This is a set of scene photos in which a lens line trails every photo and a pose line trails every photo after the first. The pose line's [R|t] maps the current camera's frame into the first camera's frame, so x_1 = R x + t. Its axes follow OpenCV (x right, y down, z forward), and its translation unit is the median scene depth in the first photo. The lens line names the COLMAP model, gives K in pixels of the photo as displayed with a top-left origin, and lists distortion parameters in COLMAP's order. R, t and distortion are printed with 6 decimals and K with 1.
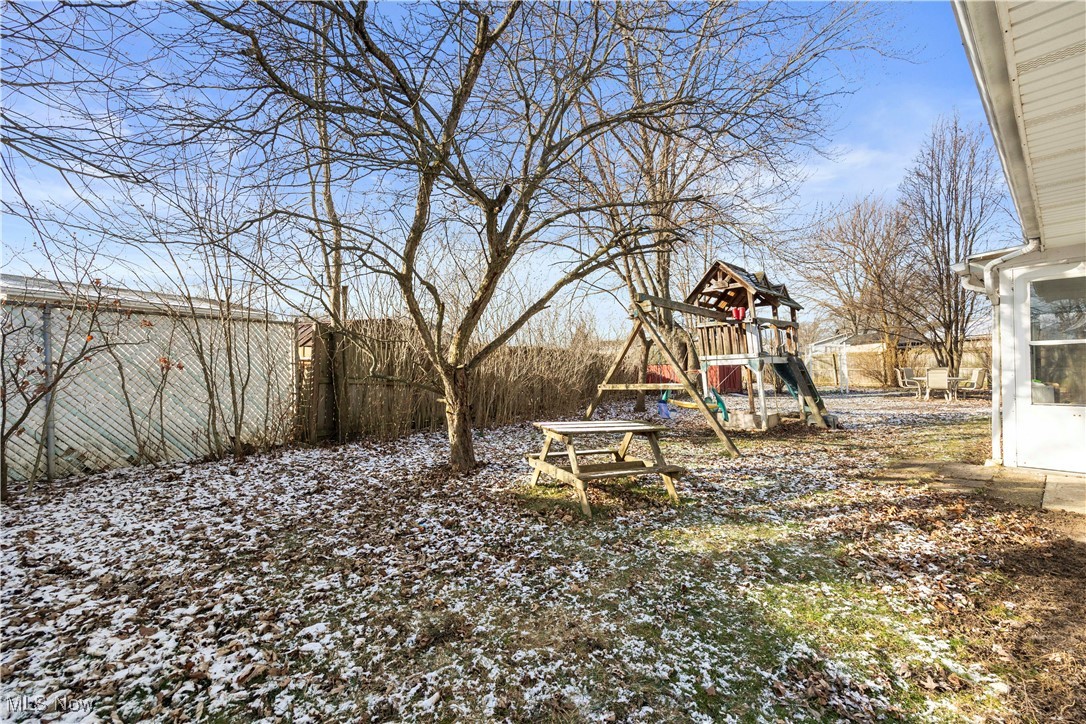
lens RADIAL K [[465.6, 0, 543.0], [0, 465.6, 366.3], [0, 0, 1]] dist [0.006151, 0.000167]
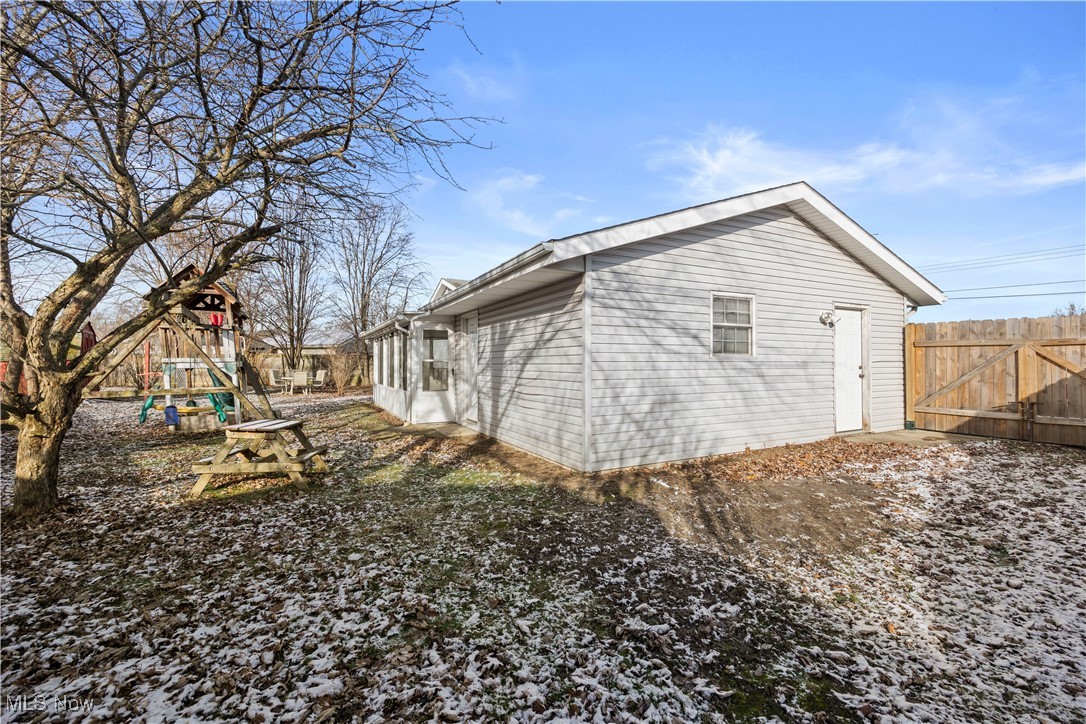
lens RADIAL K [[465.6, 0, 545.4], [0, 465.6, 364.2], [0, 0, 1]] dist [0.006151, 0.000167]
pose [[0.228555, 0.010152, 0.973478, -1.208804], [-0.006668, 0.999938, -0.008862, -0.031091], [-0.973508, -0.004466, 0.228608, 0.042824]]
